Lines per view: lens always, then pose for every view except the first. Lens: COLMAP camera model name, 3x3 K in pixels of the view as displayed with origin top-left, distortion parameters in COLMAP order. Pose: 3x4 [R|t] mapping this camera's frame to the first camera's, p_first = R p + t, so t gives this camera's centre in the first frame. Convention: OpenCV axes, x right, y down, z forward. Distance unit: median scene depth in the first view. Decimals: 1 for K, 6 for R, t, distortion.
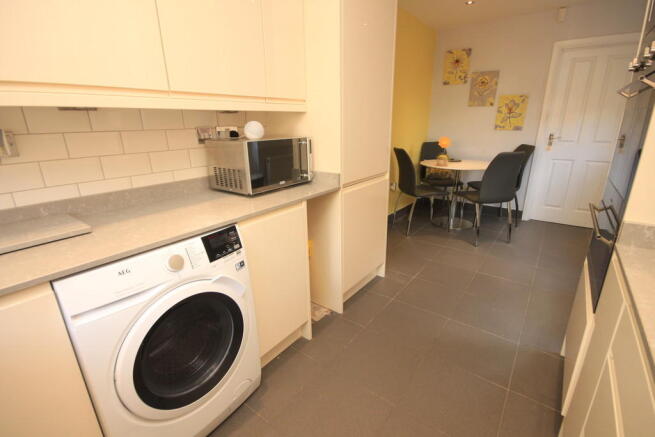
lens RADIAL K [[311.2, 0, 327.9], [0, 311.2, 221.7], [0, 0, 1]] dist [-0.003296, -0.002639]
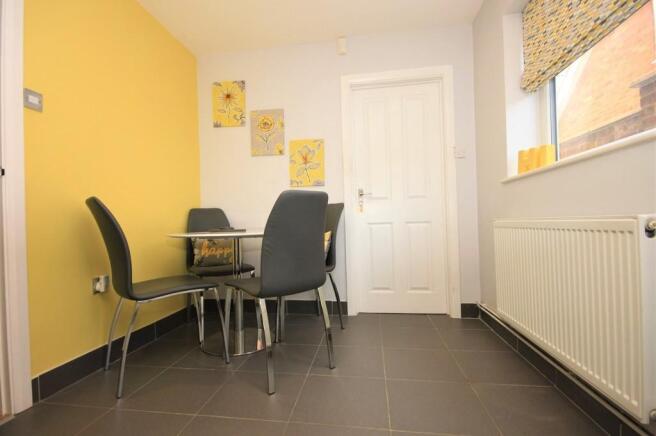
lens RADIAL K [[311.6, 0, 326.4], [0, 311.6, 219.5], [0, 0, 1]] dist [-0.003296, -0.002639]
pose [[0.878532, -0.003215, 0.477673, 0.283006], [0.164071, 0.941172, -0.295424, -0.010672], [-0.448623, 0.337912, 0.827377, 0.426929]]
